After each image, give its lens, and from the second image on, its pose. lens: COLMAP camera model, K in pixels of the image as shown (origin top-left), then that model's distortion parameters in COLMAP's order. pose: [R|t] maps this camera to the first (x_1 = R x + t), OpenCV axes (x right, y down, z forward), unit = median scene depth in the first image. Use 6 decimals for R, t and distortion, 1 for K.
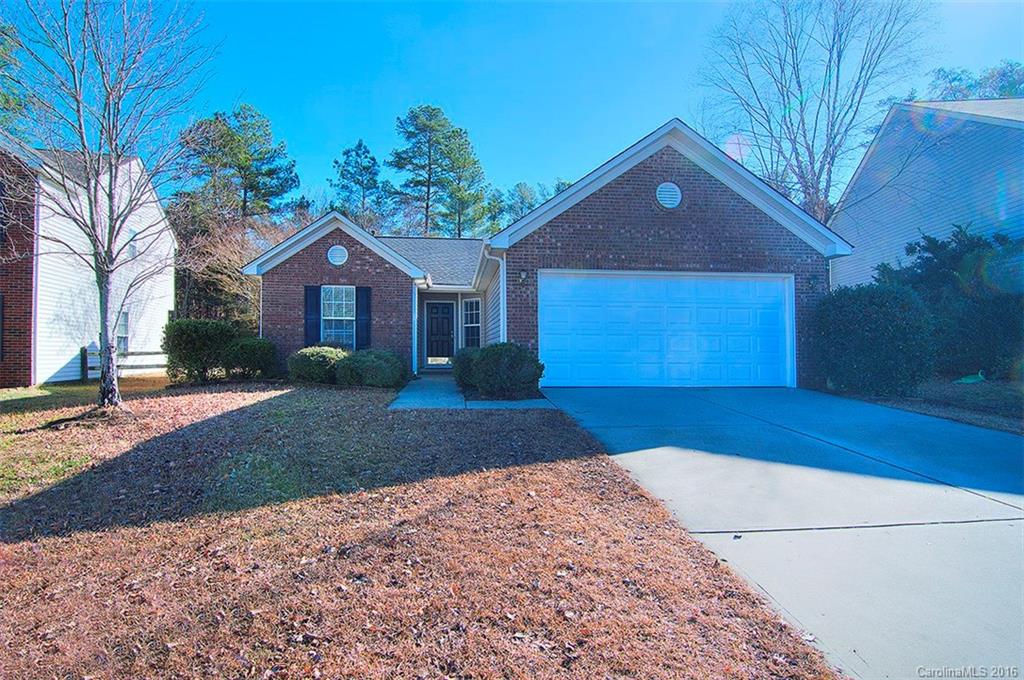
lens RADIAL K [[504.7, 0, 512.1], [0, 504.7, 336.3], [0, 0, 1]] dist [-0.018763, -0.000570]
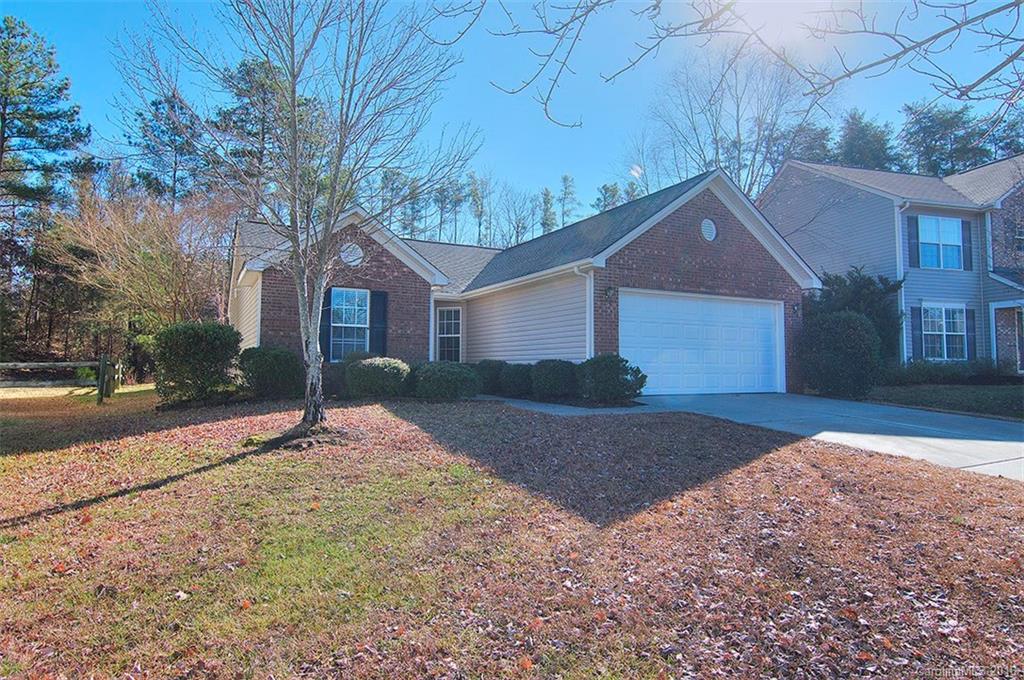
lens RADIAL K [[594.3, 0, 511.2], [0, 594.3, 348.2], [0, 0, 1]] dist [-0.036168, -0.001479]
pose [[0.925520, 0.012613, 0.378487, -0.476765], [-0.012849, 0.999916, -0.001904, 0.002225], [-0.378479, -0.003101, 0.925604, -0.071282]]
